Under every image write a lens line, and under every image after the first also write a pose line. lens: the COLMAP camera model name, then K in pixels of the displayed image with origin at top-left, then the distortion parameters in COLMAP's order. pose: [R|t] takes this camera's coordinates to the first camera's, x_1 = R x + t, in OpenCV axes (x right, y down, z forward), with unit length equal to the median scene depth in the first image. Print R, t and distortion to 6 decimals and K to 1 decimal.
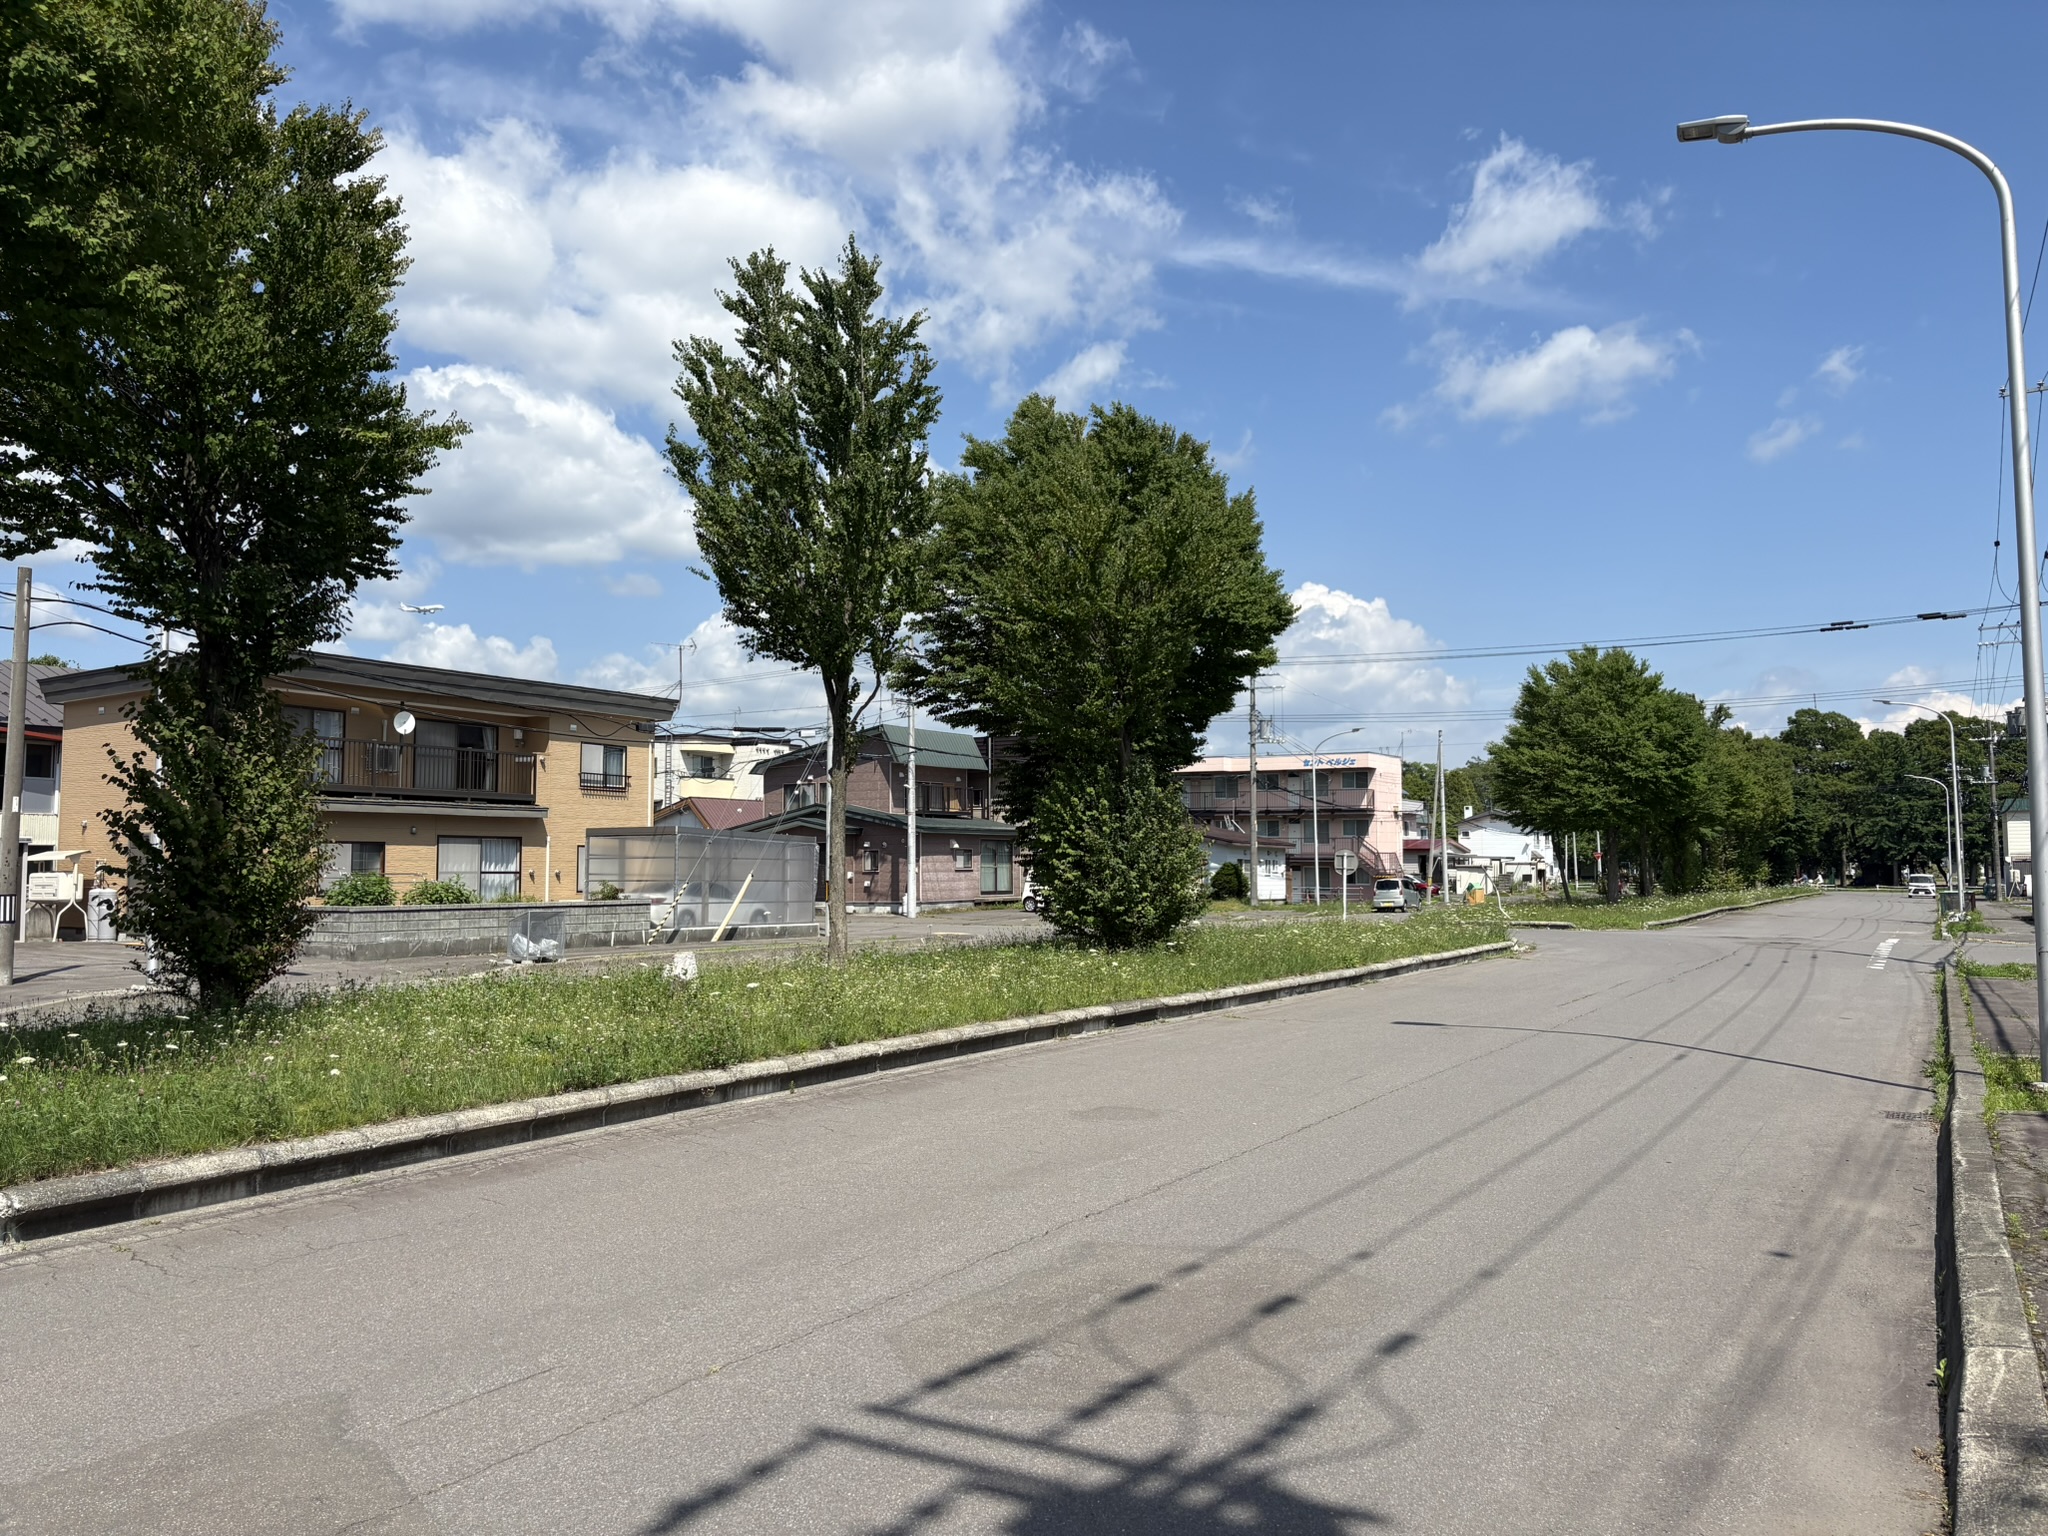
lens RADIAL K [[1576.6, 0, 1024.5], [0, 1576.6, 765.4], [0, 0, 1]] dist [0.009281, -0.010702]
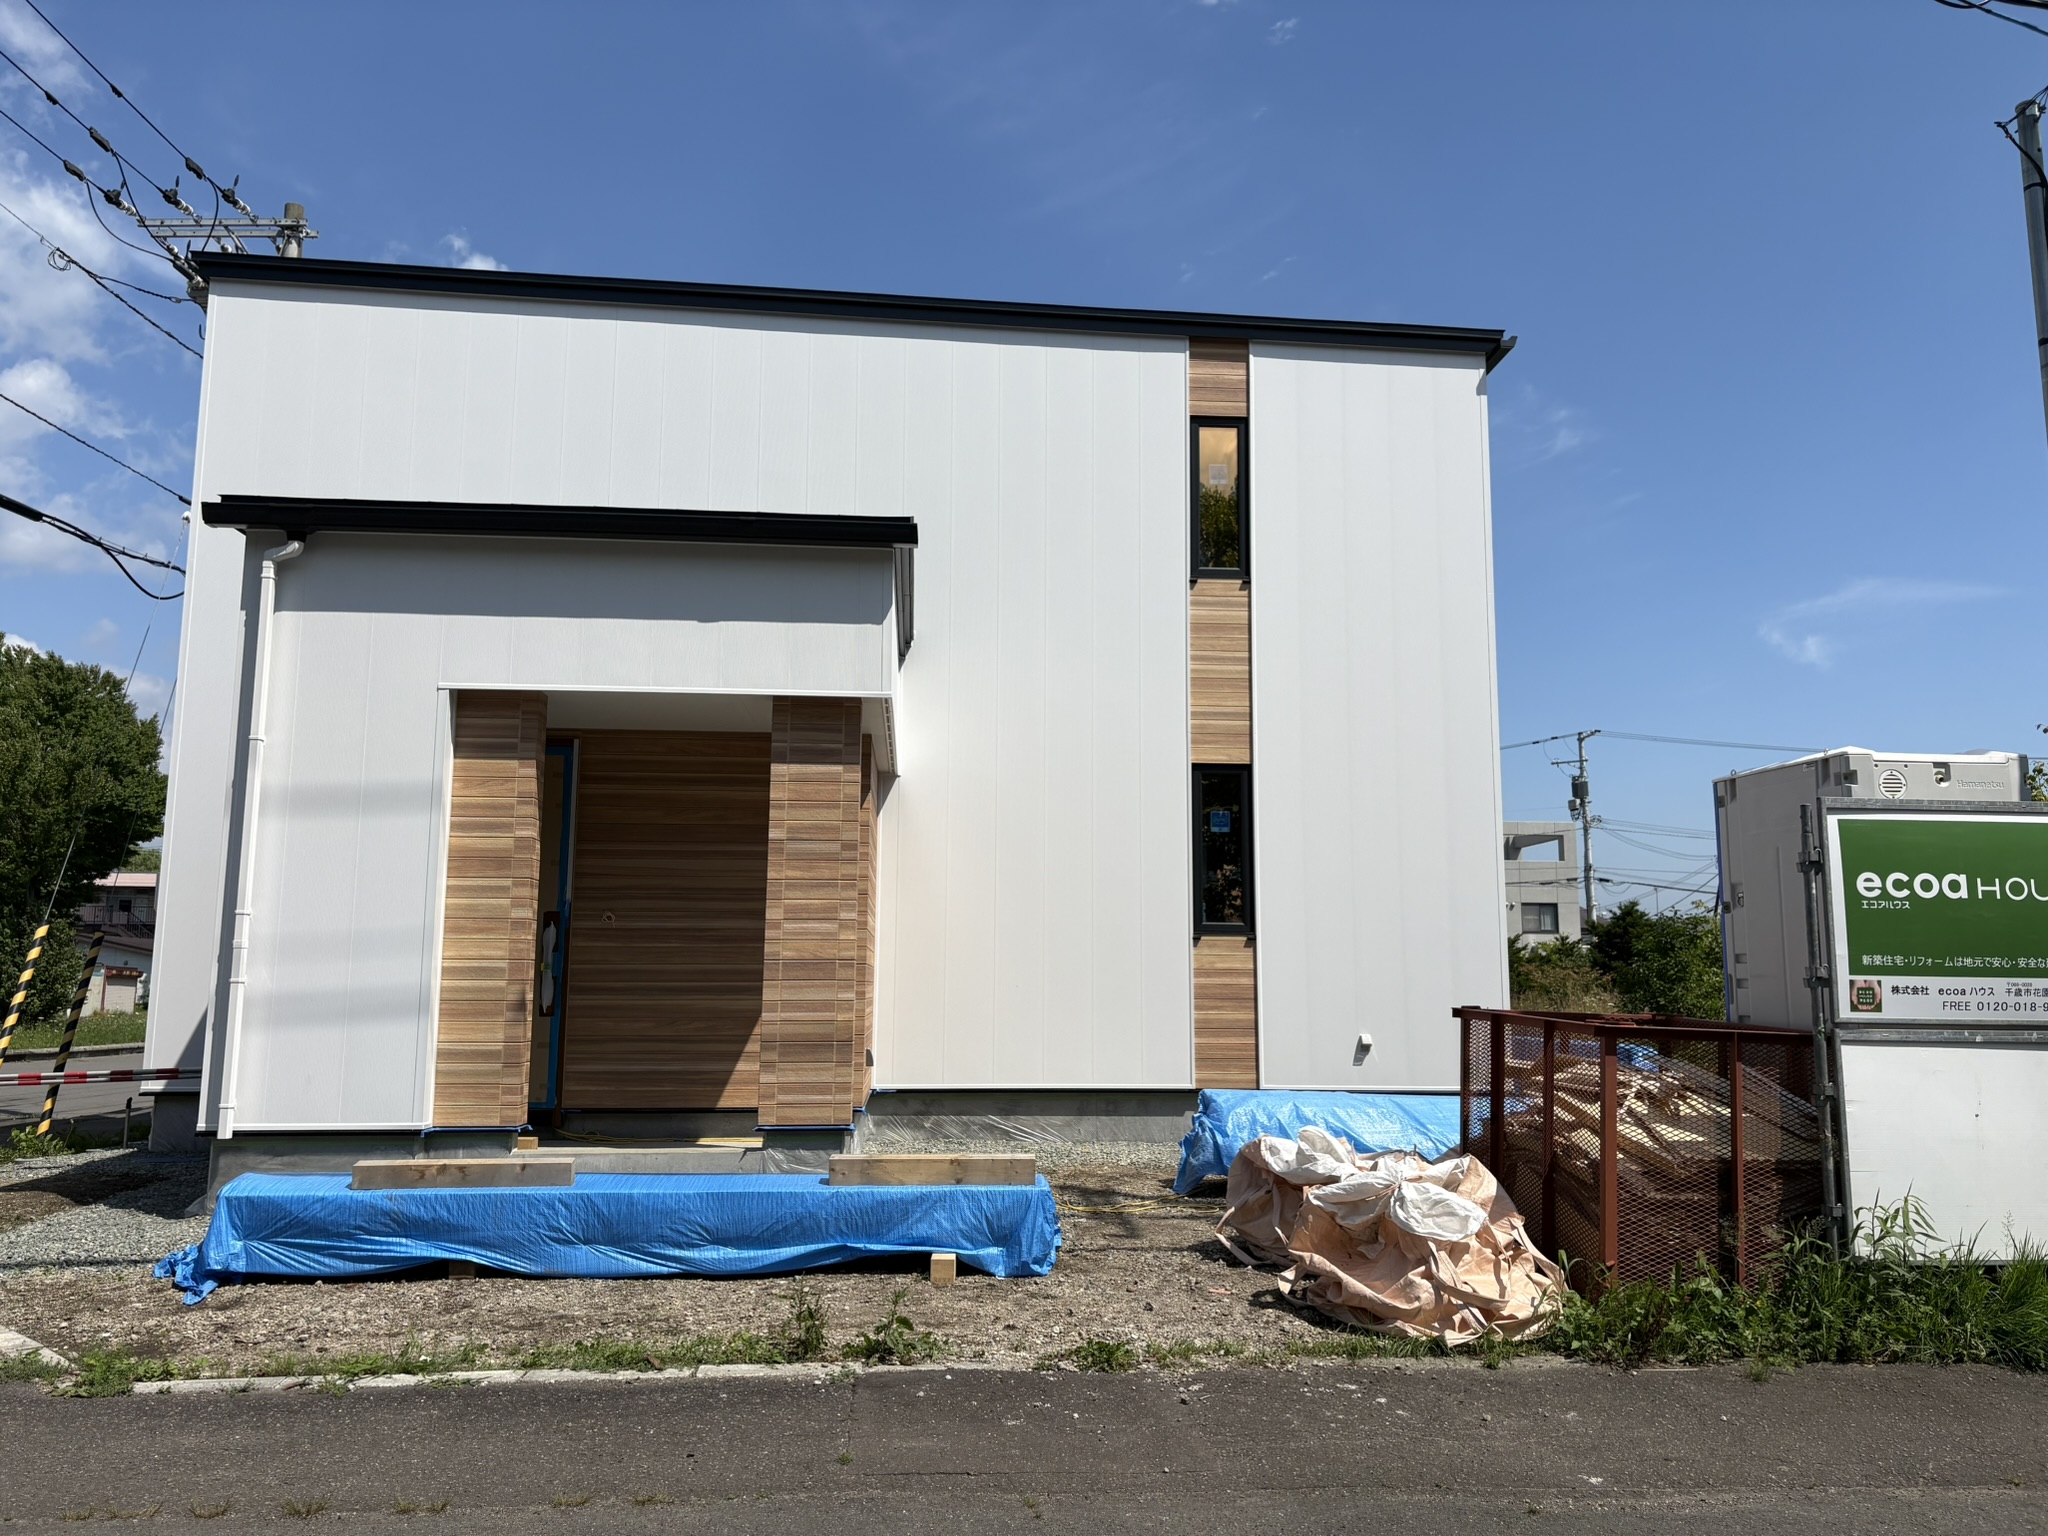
lens RADIAL K [[1576.6, 0, 1016.9], [0, 1576.6, 773.6], [0, 0, 1]] dist [0.009281, -0.010702]
pose [[0.838648, 0.066967, 0.540542, 0.029656], [-0.031522, 0.996717, -0.074577, -0.043683], [-0.543761, 0.045505, 0.838005, -0.781667]]
